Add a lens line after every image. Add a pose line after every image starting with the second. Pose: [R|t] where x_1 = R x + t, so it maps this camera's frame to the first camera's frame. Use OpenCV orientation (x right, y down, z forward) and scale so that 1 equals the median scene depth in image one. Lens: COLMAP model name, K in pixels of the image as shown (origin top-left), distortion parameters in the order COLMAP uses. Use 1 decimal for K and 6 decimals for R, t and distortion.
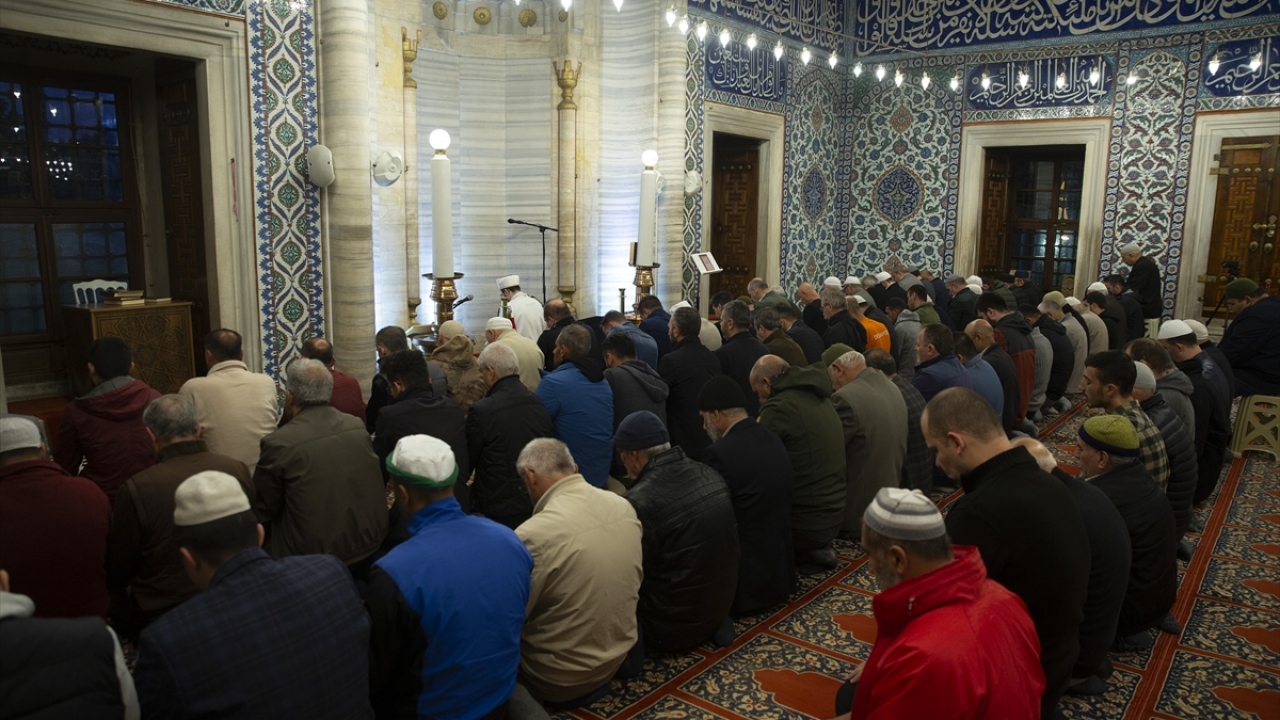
lens RADIAL K [[915.3, 0, 640.0], [0, 915.3, 360.0], [0, 0, 1]] dist [-0.024942, 0.007069]
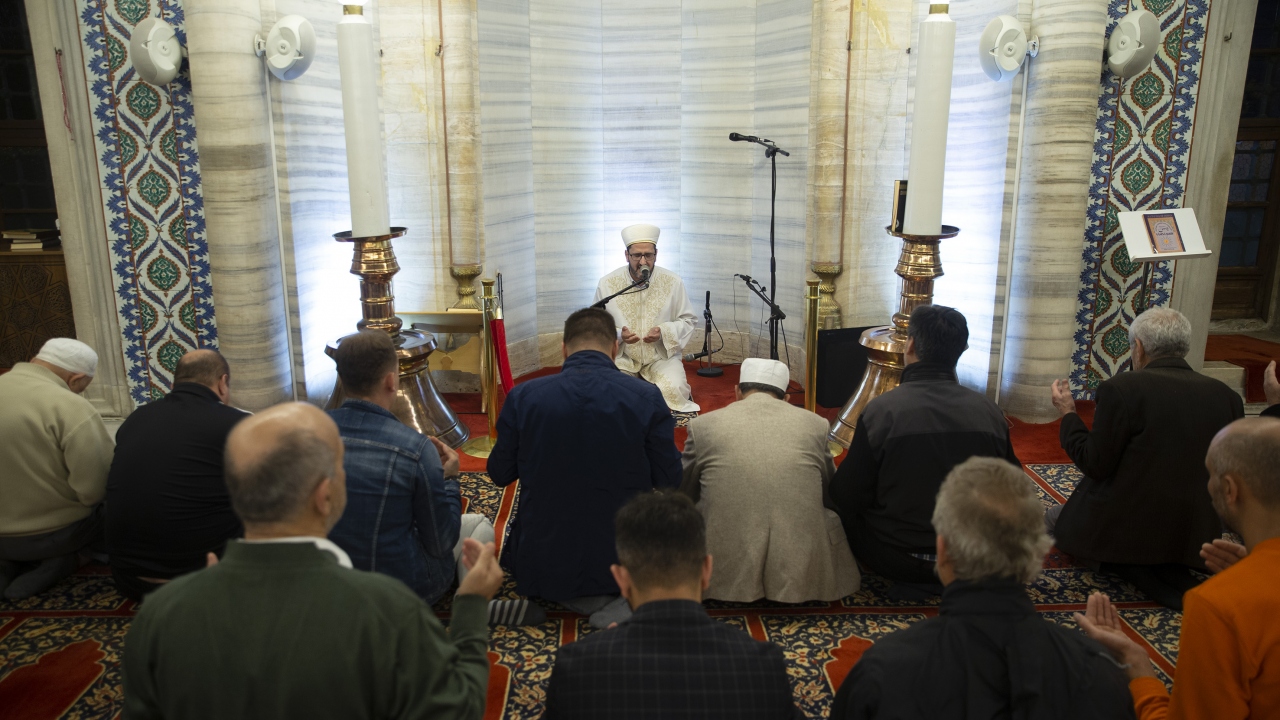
lens RADIAL K [[915.3, 0, 640.0], [0, 915.3, 360.0], [0, 0, 1]] dist [-0.024942, 0.007069]
pose [[0.640559, 0.170374, -0.748770, 0.369478], [-0.108700, 0.985376, 0.131220, -0.119067], [0.760176, -0.002663, 0.649711, 0.833126]]
